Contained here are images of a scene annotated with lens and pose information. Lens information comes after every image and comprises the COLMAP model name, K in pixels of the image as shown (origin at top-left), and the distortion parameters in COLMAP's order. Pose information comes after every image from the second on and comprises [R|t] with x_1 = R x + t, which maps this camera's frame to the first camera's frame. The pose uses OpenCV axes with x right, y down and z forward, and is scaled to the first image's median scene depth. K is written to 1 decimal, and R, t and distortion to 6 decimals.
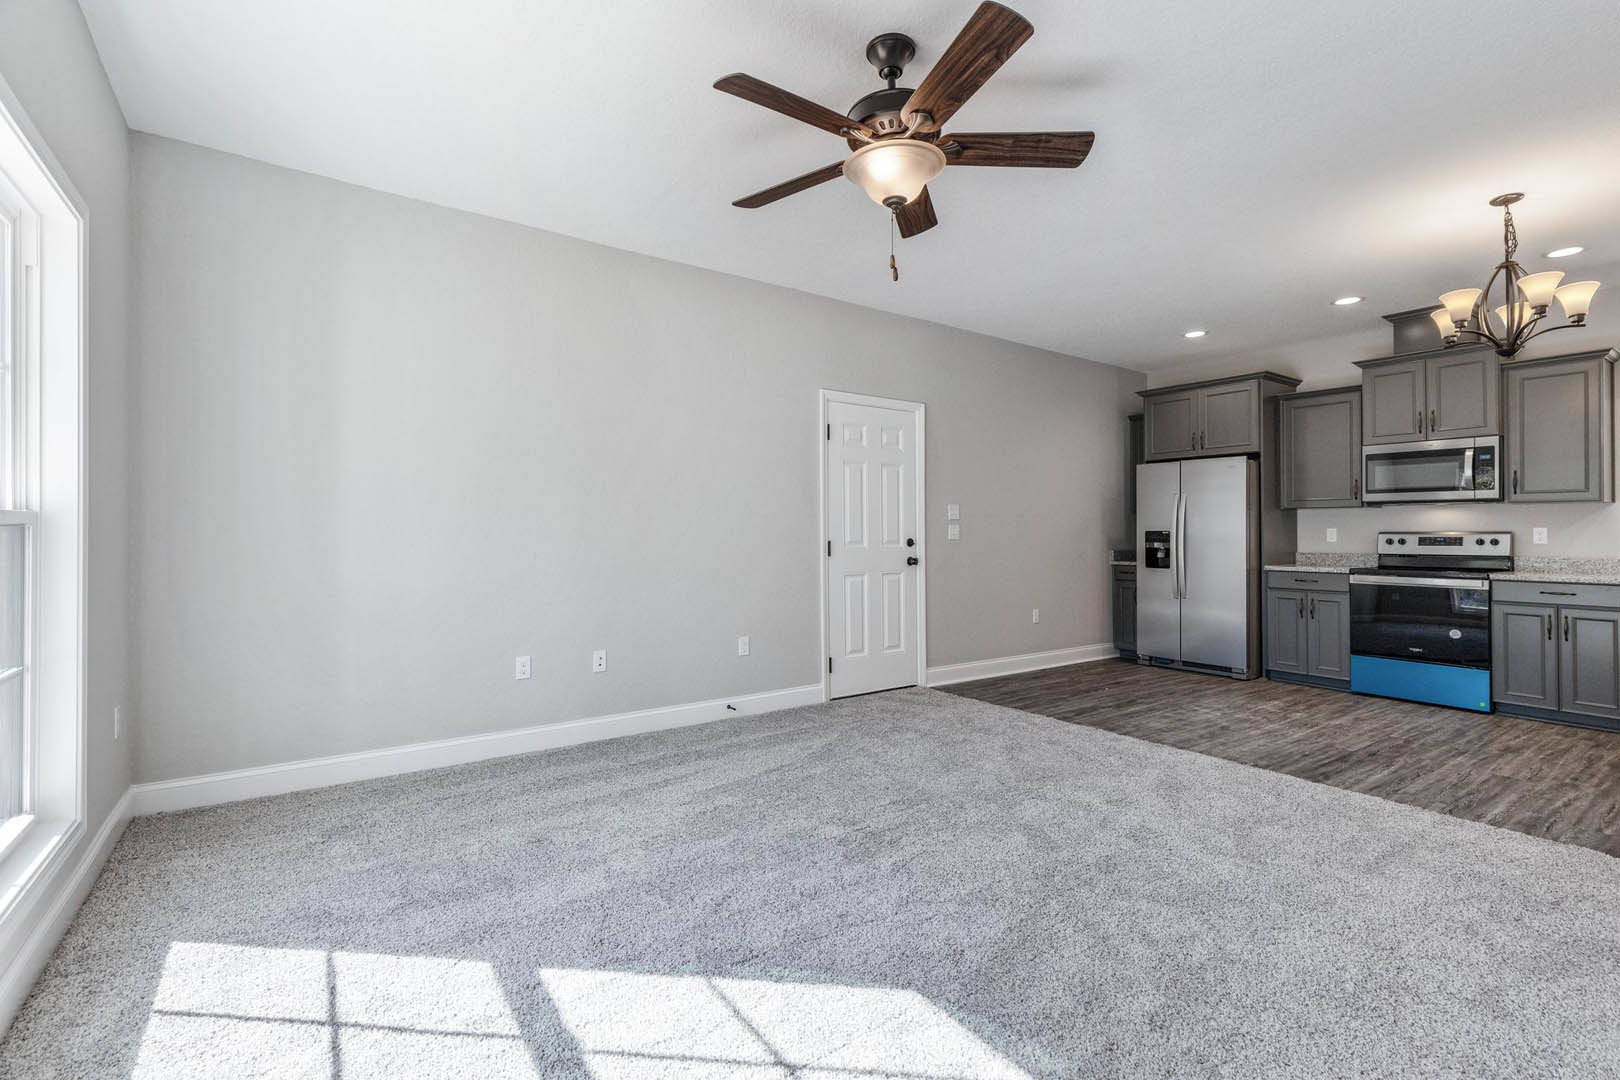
lens RADIAL K [[722.9, 0, 832.5], [0, 722.9, 531.0], [0, 0, 1]] dist [0.003362, 0.000499]
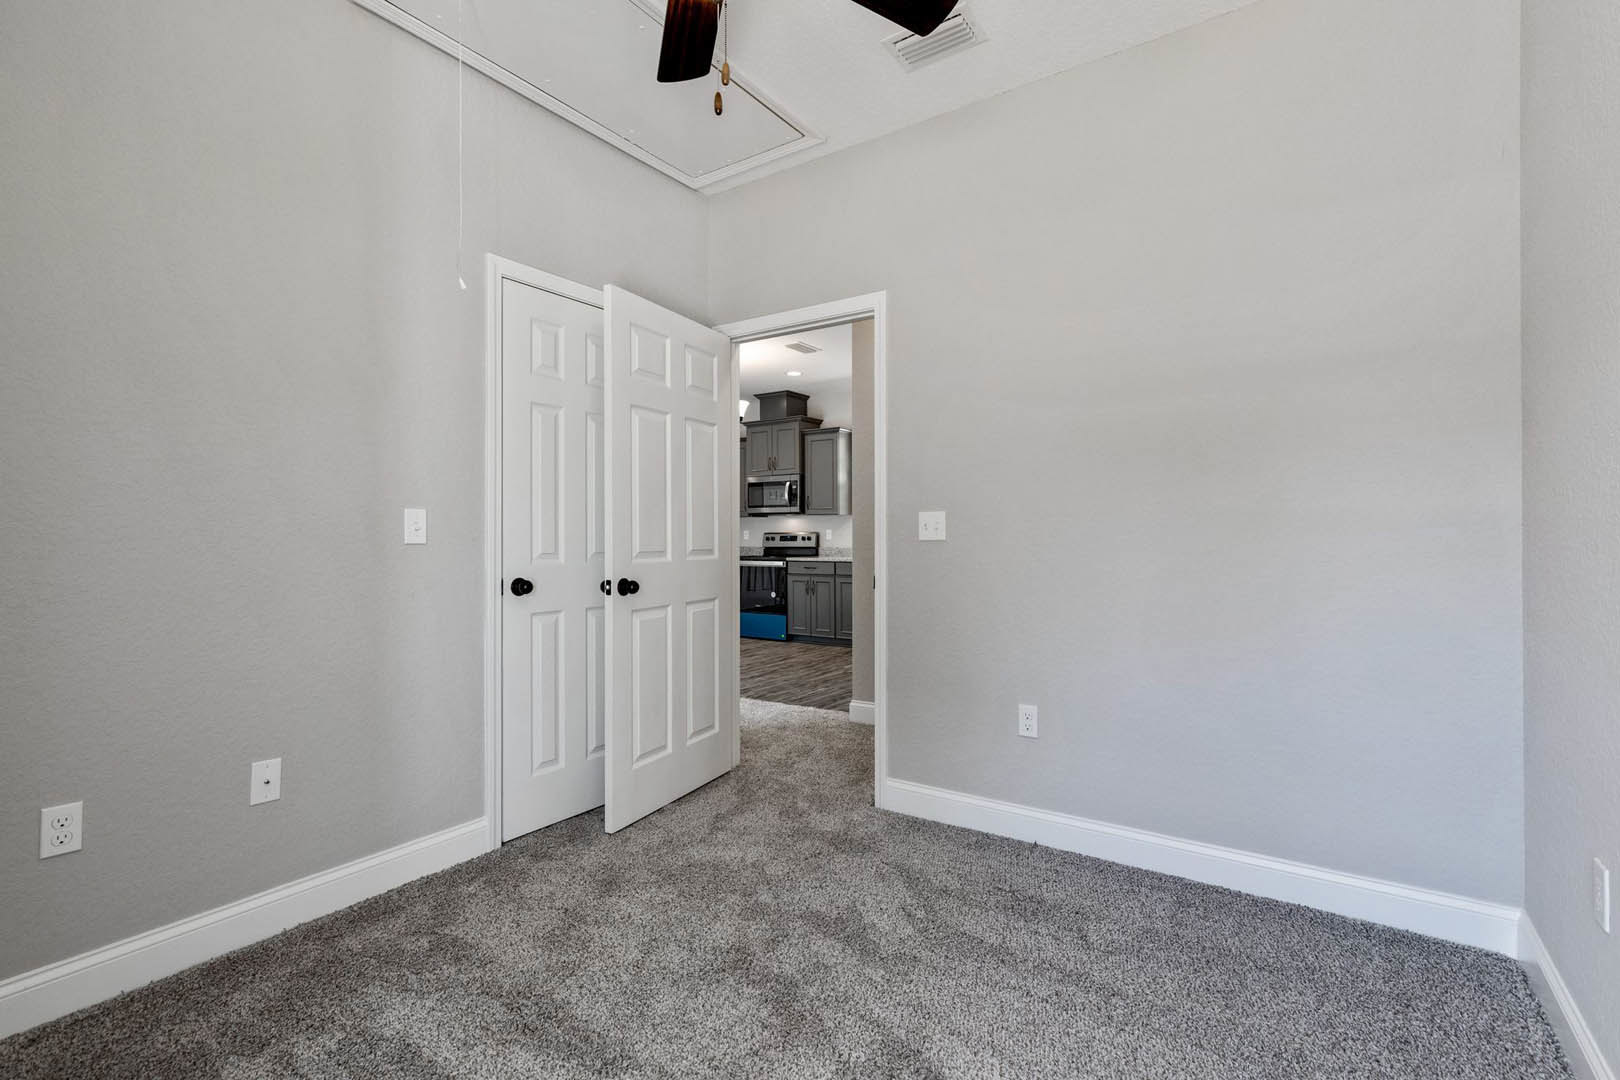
lens RADIAL K [[740.2, 0, 810.0], [0, 740.2, 540.0], [0, 0, 1]] dist [0.007616, 0.000381]
pose [[0.947428, 0.000677, 0.319967, 0.370951], [-0.002077, 0.999990, 0.004033, 0.011340], [-0.319961, -0.004486, 0.947420, -0.565964]]
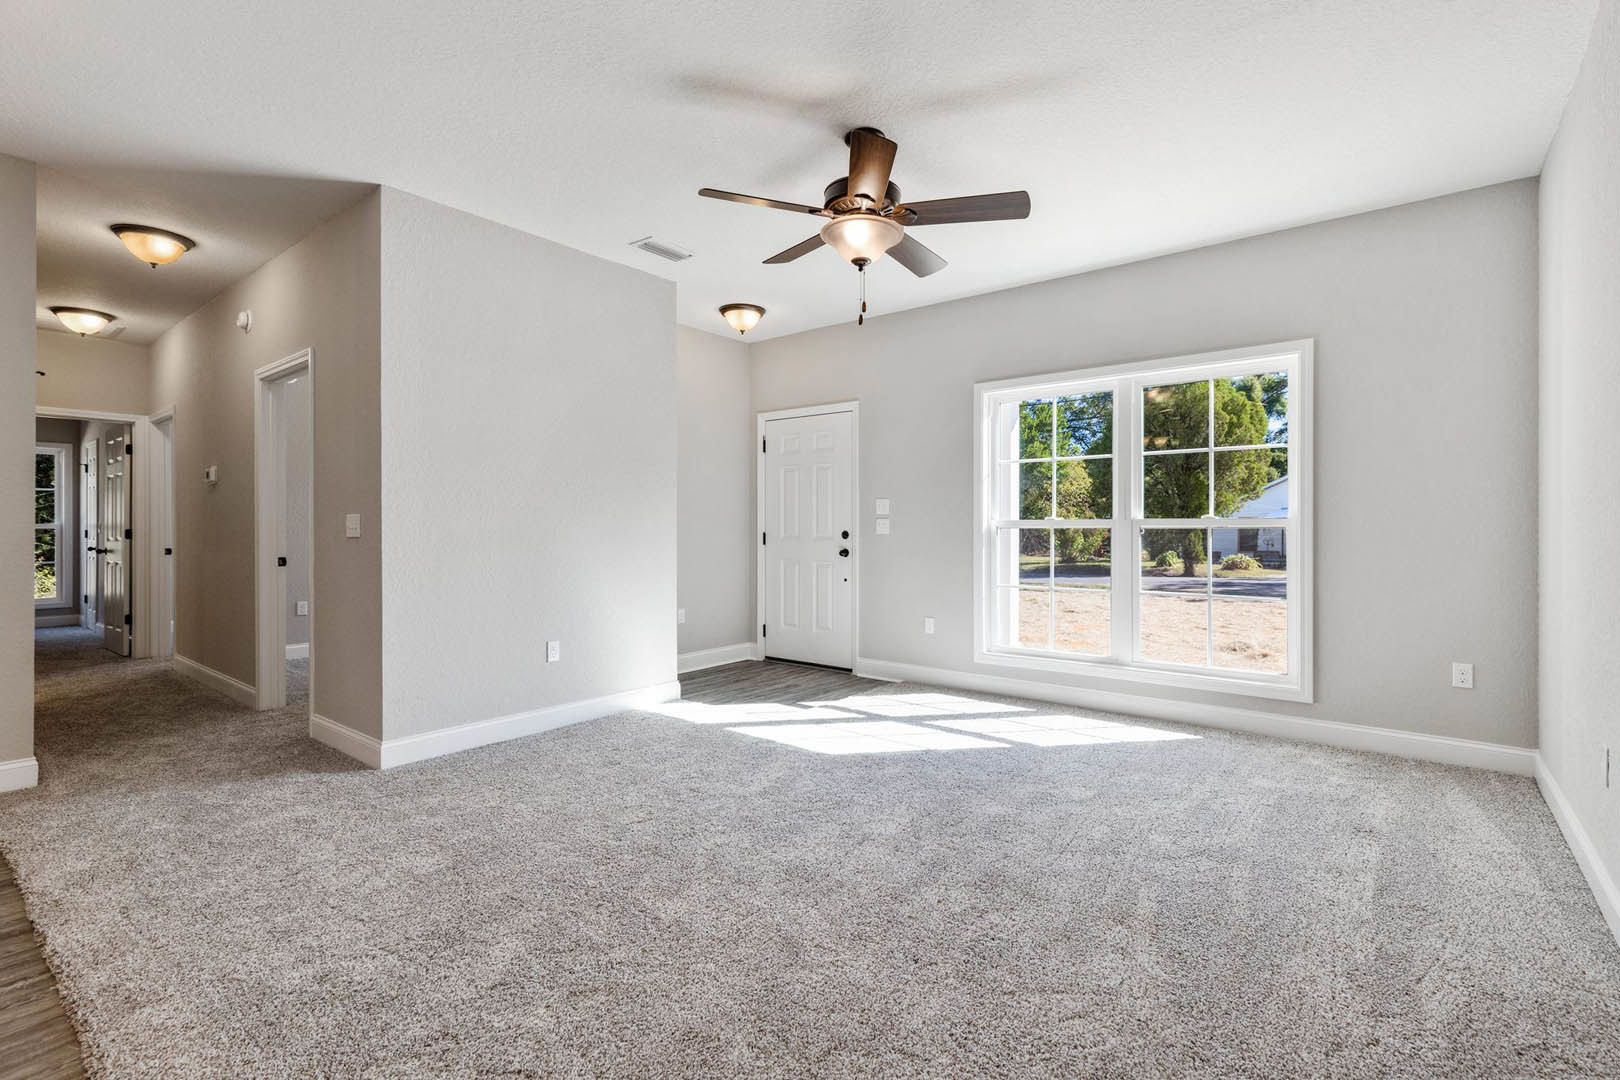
lens RADIAL K [[722.9, 0, 832.5], [0, 722.9, 531.0], [0, 0, 1]] dist [0.003362, 0.000499]
pose [[-0.961886, -0.001087, -0.273448, 0.222815], [-0.000910, 0.999999, -0.000773, 0.004503], [0.273449, -0.000495, -0.961886, 1.006818]]
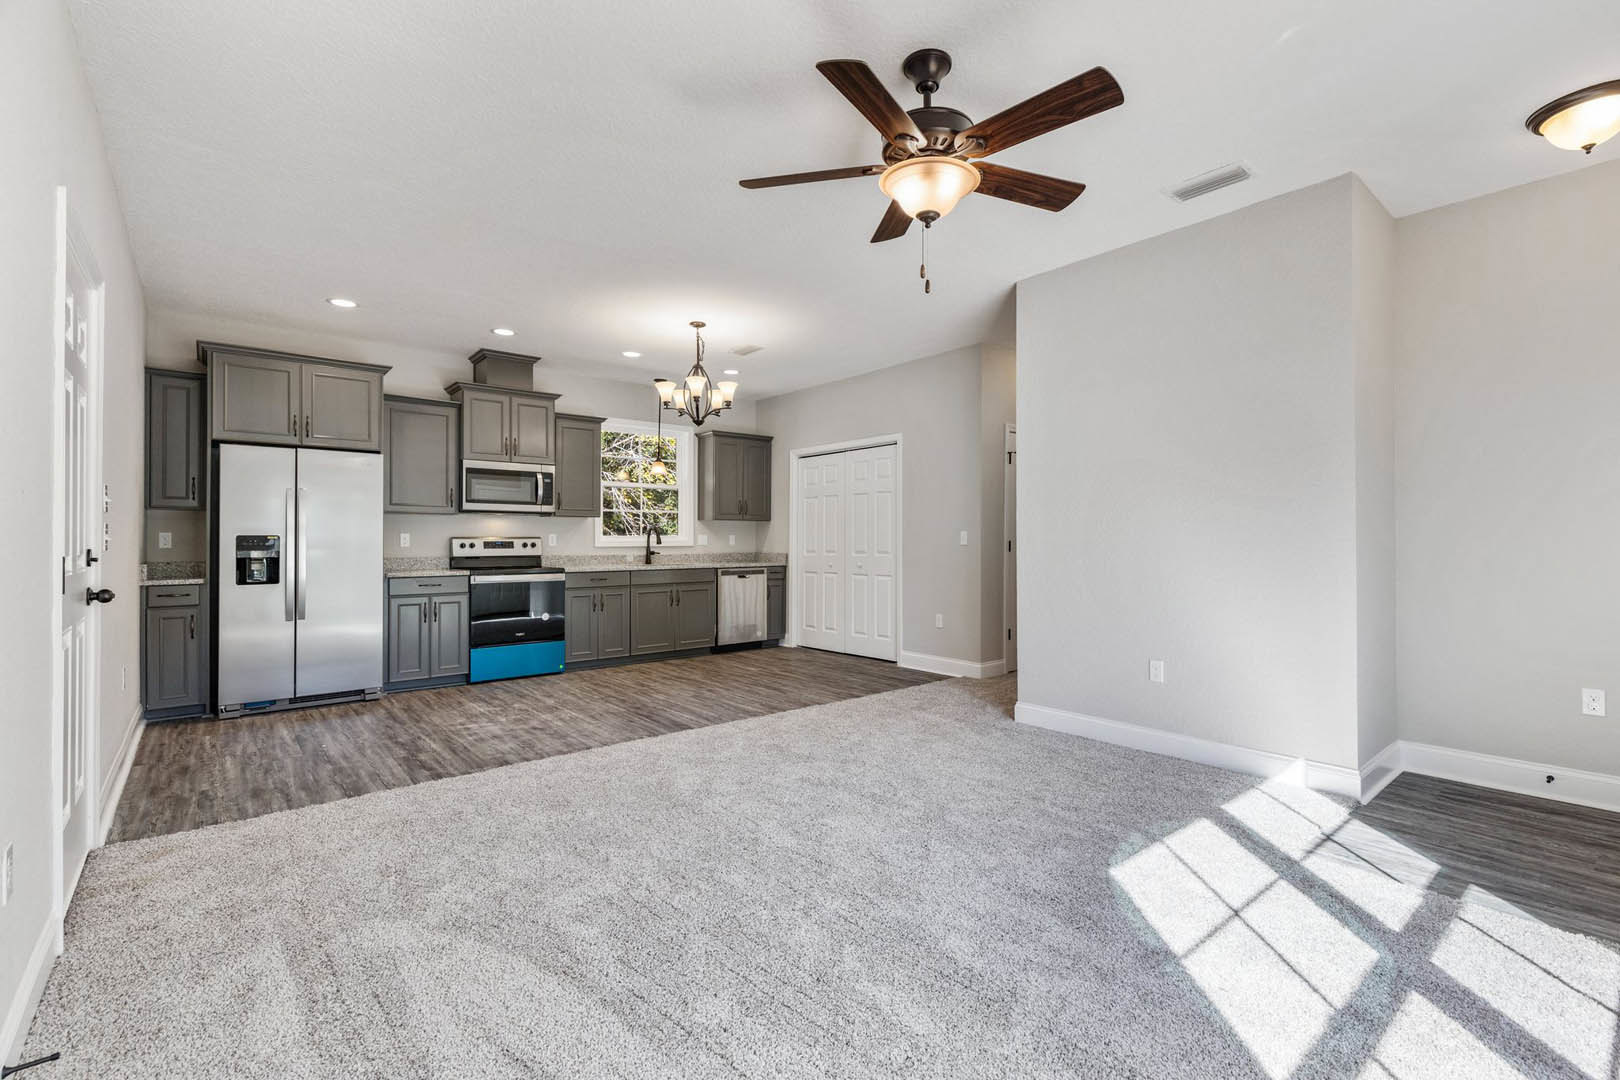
lens RADIAL K [[730.9, 0, 807.9], [0, 730.9, 531.0], [0, 0, 1]] dist [0.002443, 0.000319]
pose [[-0.059740, 0.009594, 0.998168, -0.428311], [-0.003274, 0.999947, -0.009807, 0.001279], [-0.998209, -0.003854, -0.059706, 0.566286]]
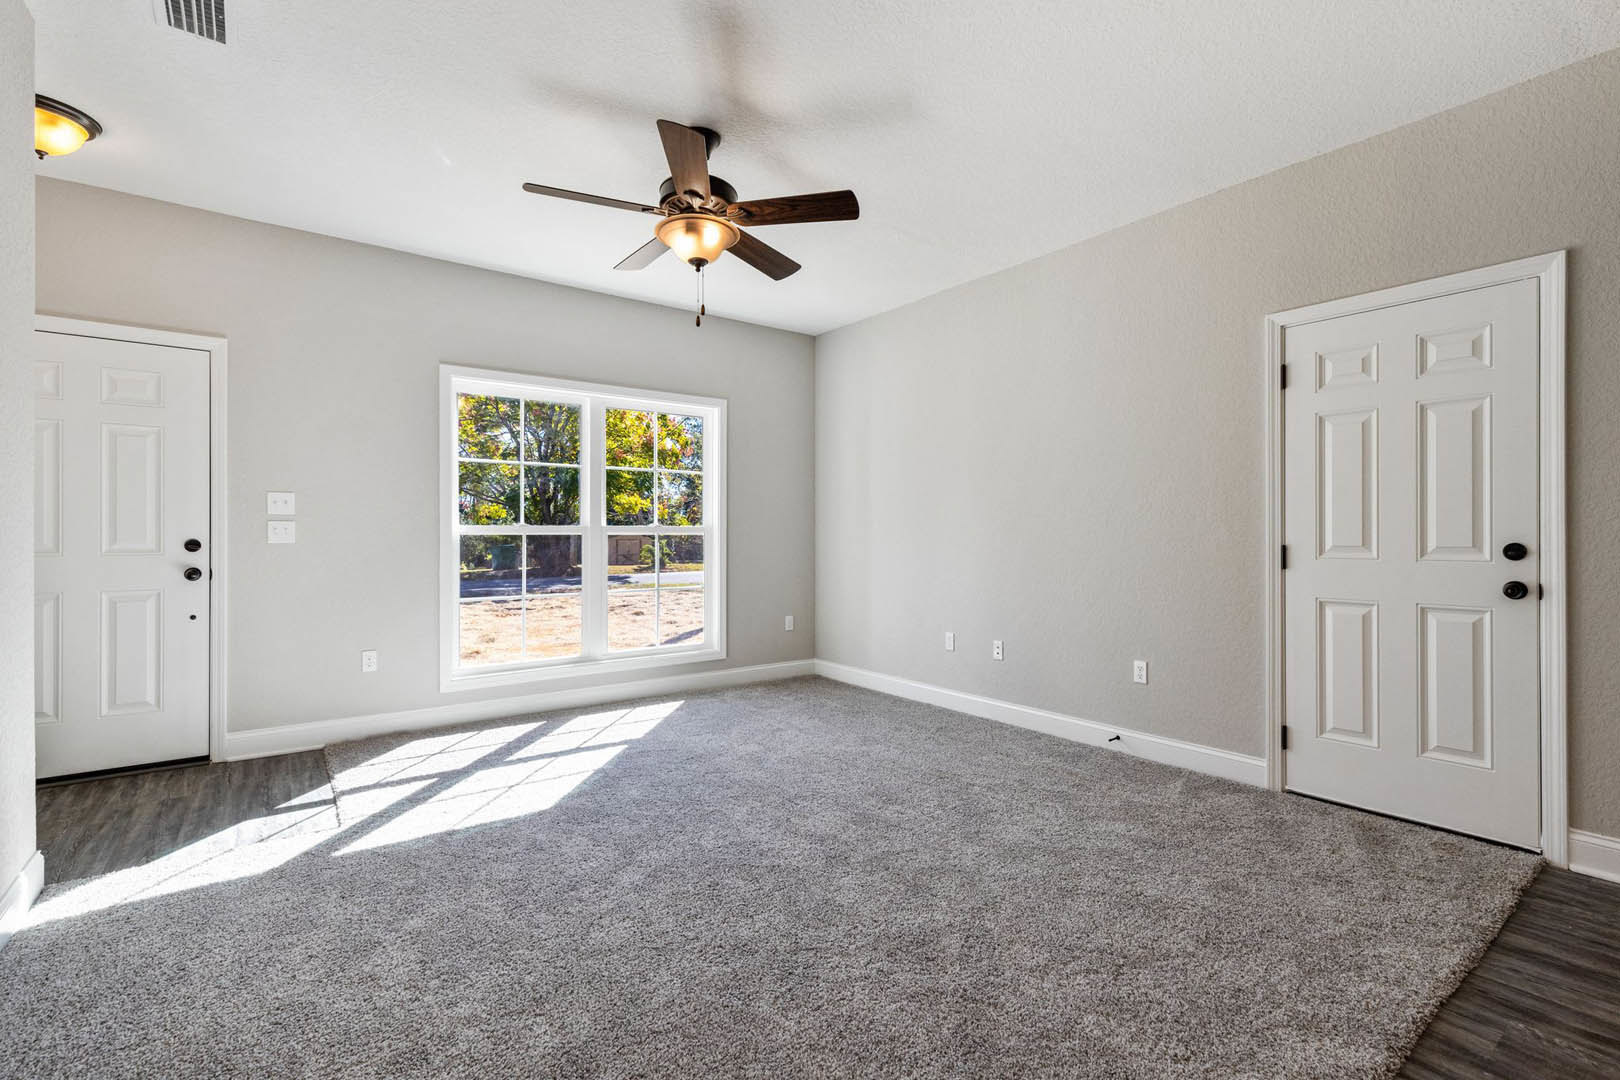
lens RADIAL K [[740.2, 0, 810.0], [0, 740.2, 540.0], [0, 0, 1]] dist [0.007616, 0.000381]
pose [[0.013255, 0.002874, -0.999908, 0.621718], [0.004475, 0.999986, 0.002933, 0.005128], [0.999902, -0.004514, 0.013242, 0.539271]]
